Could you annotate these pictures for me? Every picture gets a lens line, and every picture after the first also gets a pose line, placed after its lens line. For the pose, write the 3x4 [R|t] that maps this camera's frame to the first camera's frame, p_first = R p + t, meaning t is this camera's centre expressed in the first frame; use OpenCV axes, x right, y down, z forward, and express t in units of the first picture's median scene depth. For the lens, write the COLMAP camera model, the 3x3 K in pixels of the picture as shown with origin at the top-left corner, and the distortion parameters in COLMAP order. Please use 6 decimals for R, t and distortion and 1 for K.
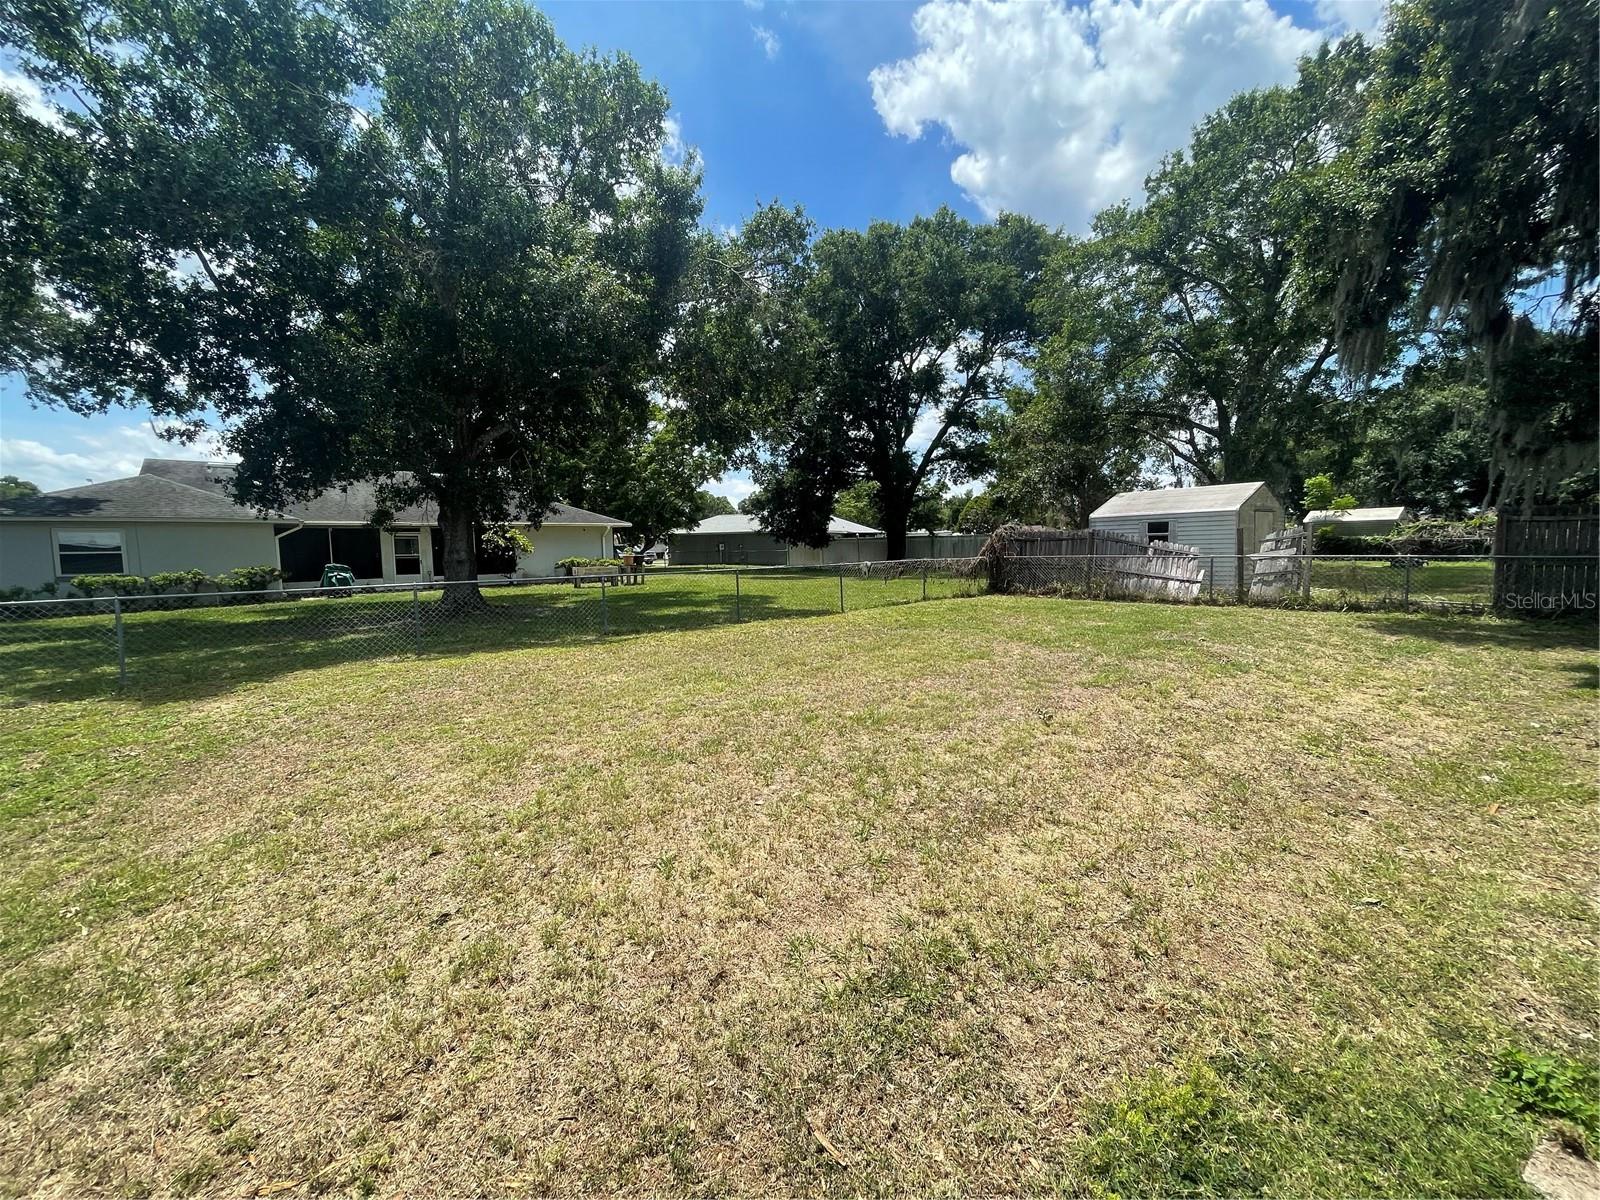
lens RADIAL K [[644.8, 0, 799.6], [0, 644.8, 601.0], [0, 0, 1]] dist [-0.008780, 0.000724]
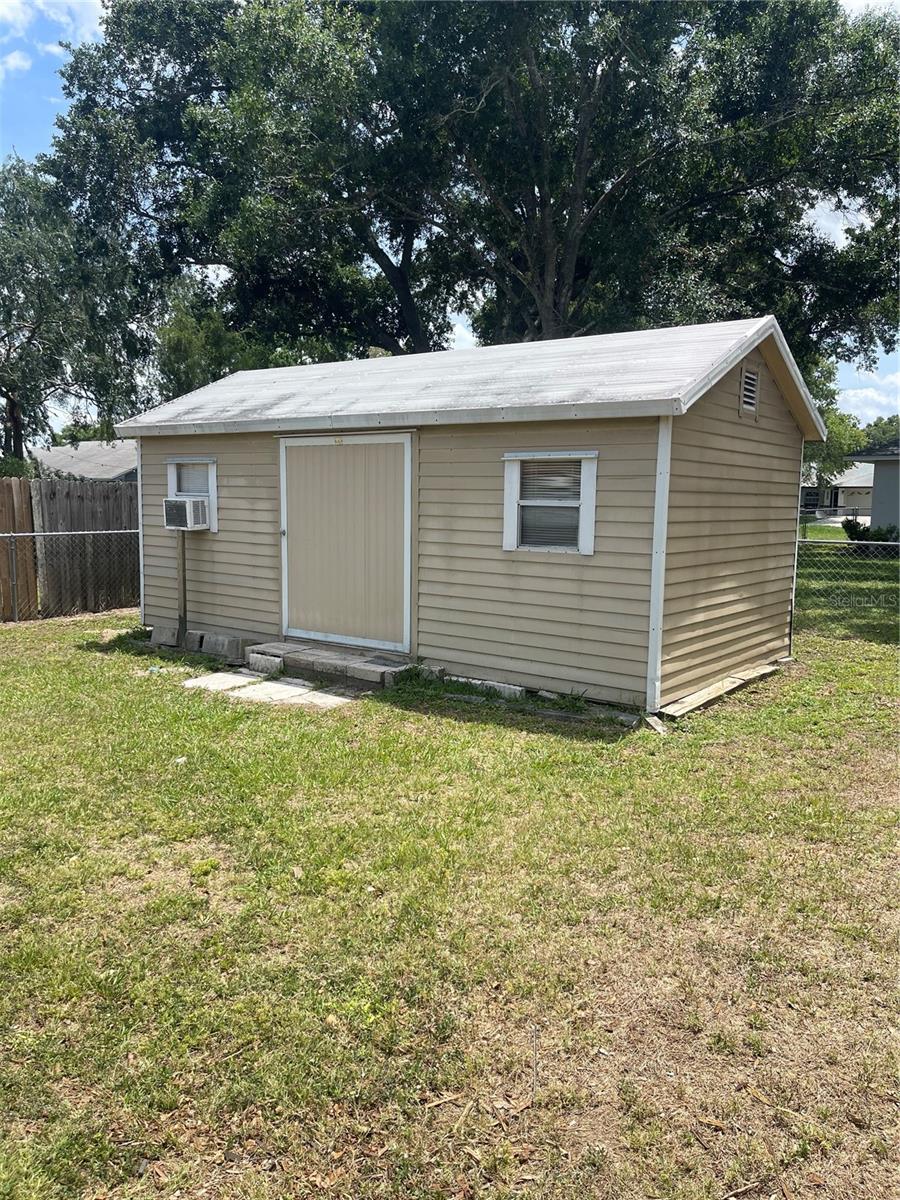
lens RADIAL K [[901.4, 0, 450.3], [0, 901.4, 599.7], [0, 0, 1]] dist [0.015725, -0.030077]
pose [[0.227134, 0.143360, -0.963254, 0.352224], [-0.108738, 0.986654, 0.121202, -0.039575], [0.967774, 0.077214, 0.239691, 0.042892]]
